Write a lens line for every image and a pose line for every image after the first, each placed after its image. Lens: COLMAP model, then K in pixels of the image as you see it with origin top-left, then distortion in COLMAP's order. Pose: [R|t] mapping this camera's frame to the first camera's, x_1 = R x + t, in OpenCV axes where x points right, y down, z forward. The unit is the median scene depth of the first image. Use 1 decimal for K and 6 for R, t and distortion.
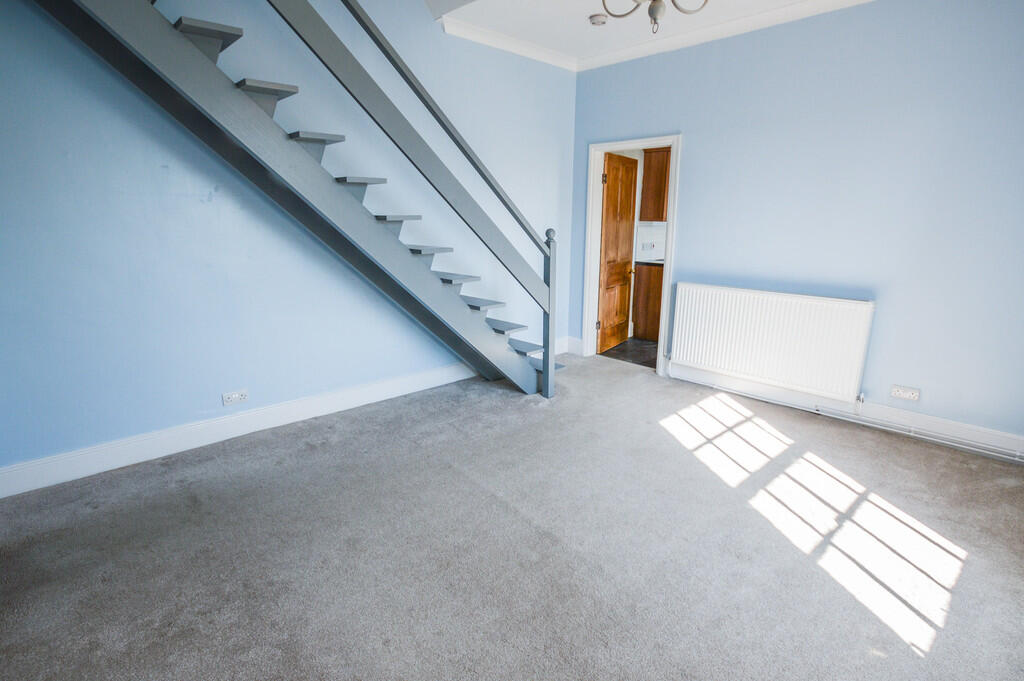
lens RADIAL K [[516.0, 0, 512.0], [0, 516.0, 340.5], [0, 0, 1]] dist [-0.000544, 0.000616]
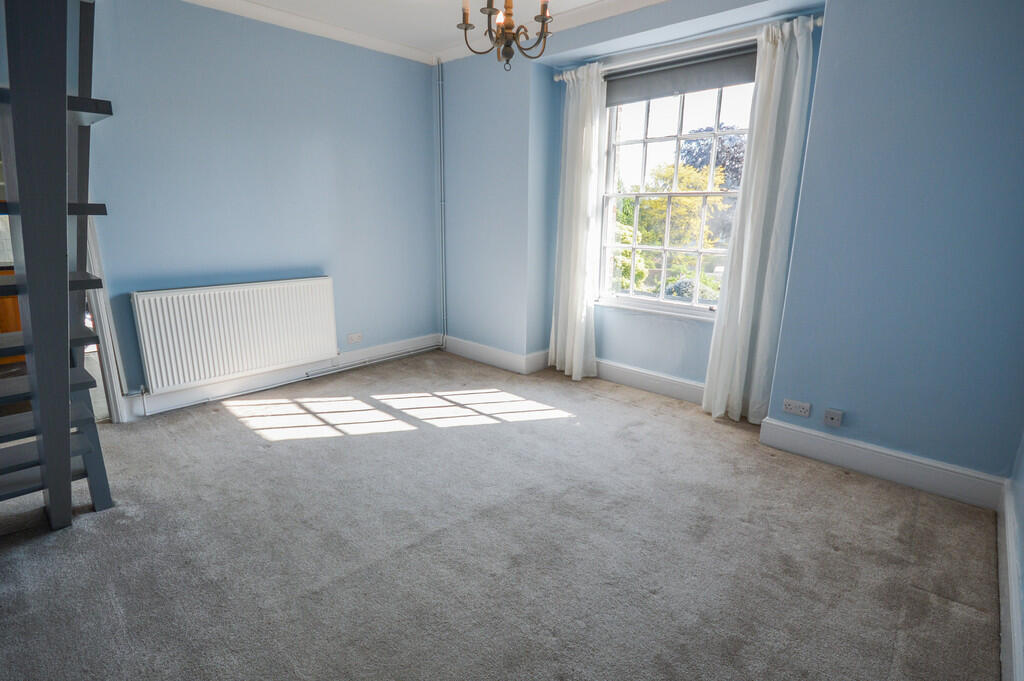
lens RADIAL K [[516.0, 0, 512.0], [0, 516.0, 340.5], [0, 0, 1]] dist [-0.000544, 0.000616]
pose [[-0.064140, -0.244301, 0.967576, -0.607032], [0.224827, 0.941109, 0.252522, -0.146375], [-0.972285, 0.233734, -0.005437, 0.605380]]
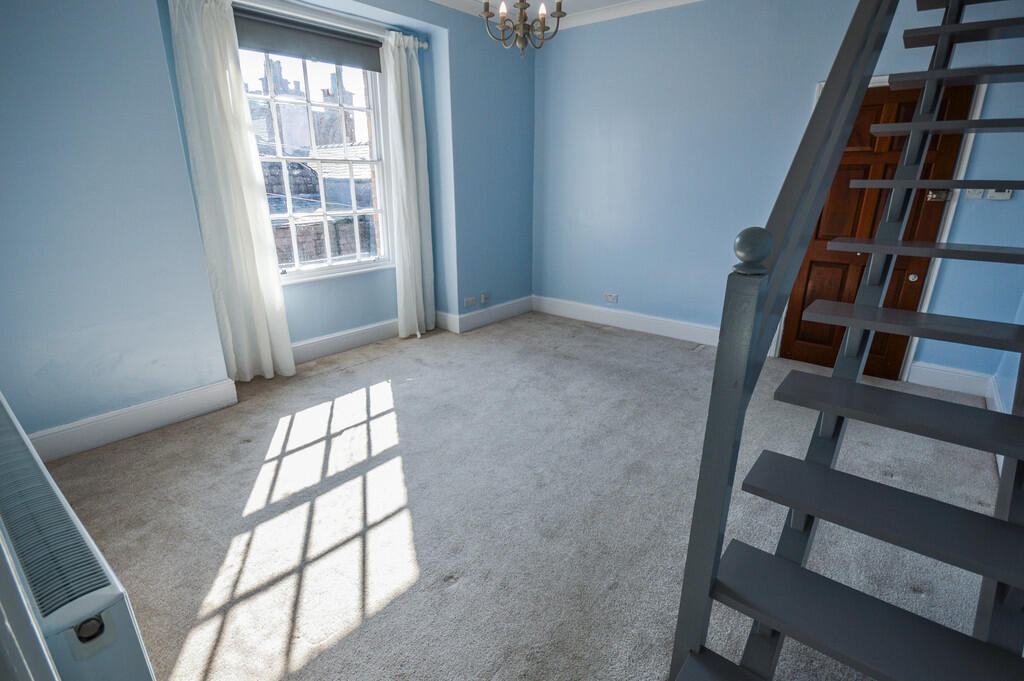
lens RADIAL K [[492.5, 0, 512.2], [0, 492.5, 359.9], [0, 0, 1]] dist [-0.027849, -0.000031]
pose [[-0.992752, 0.036150, -0.114618, 0.260904], [-0.033122, 0.834461, 0.550070, -0.330486], [0.115530, 0.549880, -0.827215, 1.407650]]
